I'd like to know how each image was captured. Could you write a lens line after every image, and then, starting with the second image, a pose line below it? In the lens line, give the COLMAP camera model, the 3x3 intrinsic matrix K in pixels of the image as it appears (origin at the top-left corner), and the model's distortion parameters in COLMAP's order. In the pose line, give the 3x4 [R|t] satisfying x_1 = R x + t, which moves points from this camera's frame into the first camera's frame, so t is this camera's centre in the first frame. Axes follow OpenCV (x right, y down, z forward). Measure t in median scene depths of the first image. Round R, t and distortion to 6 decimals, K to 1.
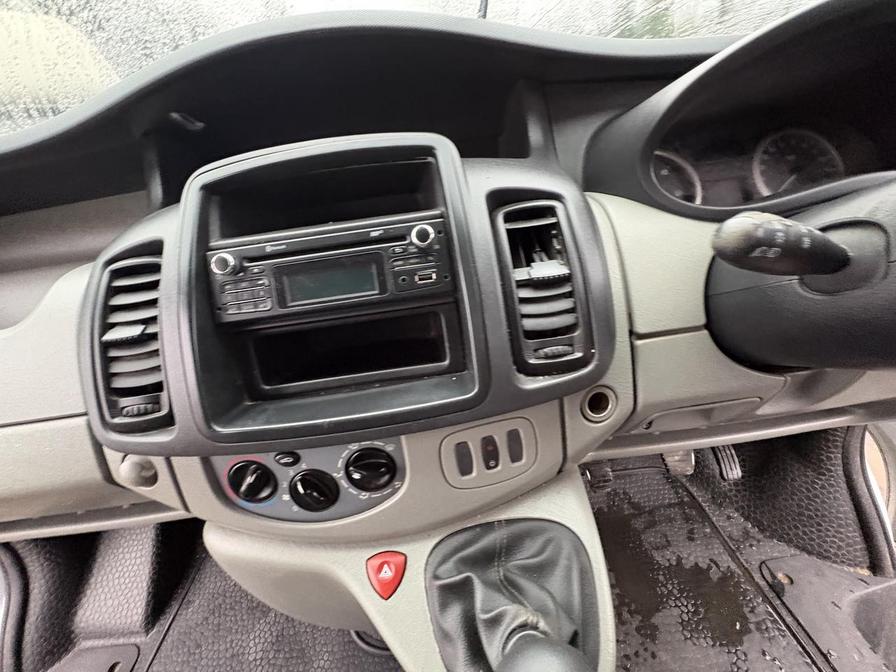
lens RADIAL K [[356.3, 0, 444.5], [0, 356.3, 341.0], [0, 0, 1]] dist [-0.003075, 0.001080]
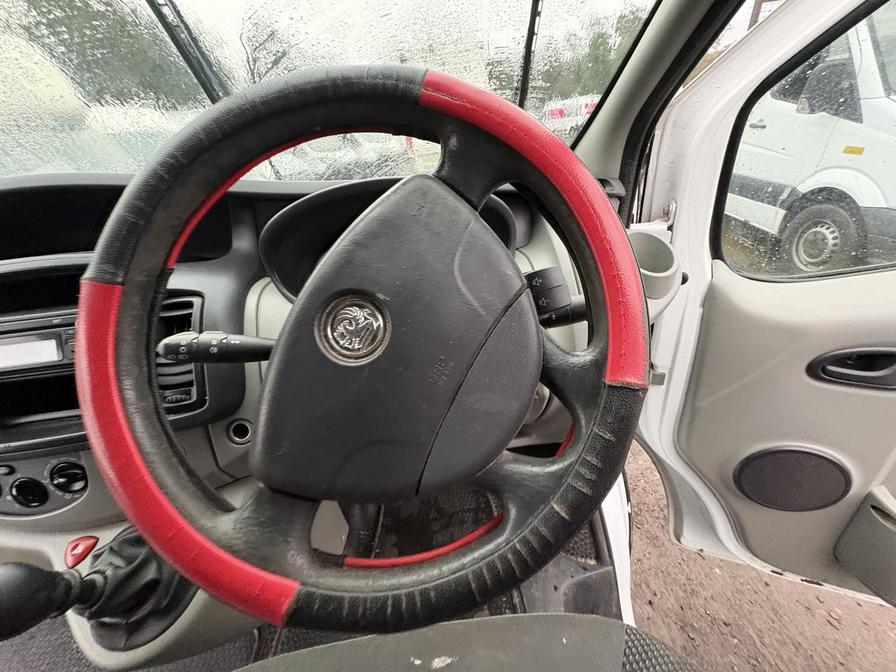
lens RADIAL K [[356.3, 0, 450.1], [0, 356.3, 341.9], [0, 0, 1]] dist [-0.003075, 0.001080]
pose [[0.998878, 0.011670, 0.045905, 1.277294], [-0.009959, 0.999253, -0.037335, -0.152415], [-0.046306, 0.036836, 0.998248, -0.539215]]
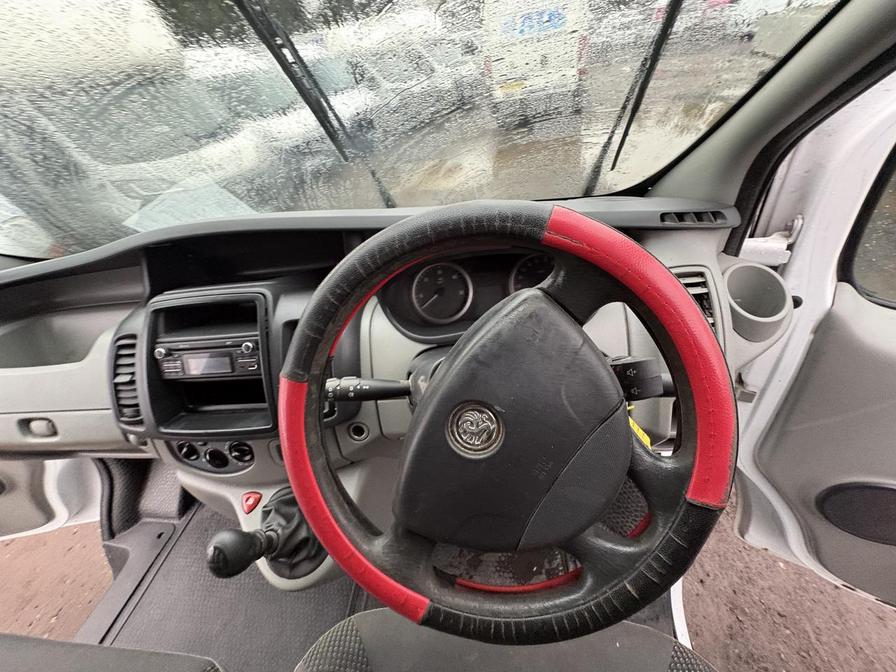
lens RADIAL K [[356.3, 0, 448.9], [0, 356.3, 339.8], [0, 0, 1]] dist [-0.003075, 0.001080]
pose [[0.988962, 0.073192, -0.128830, 1.141859], [-0.056180, 0.989782, 0.131059, -0.576787], [0.137106, -0.122374, 0.982968, -0.701778]]
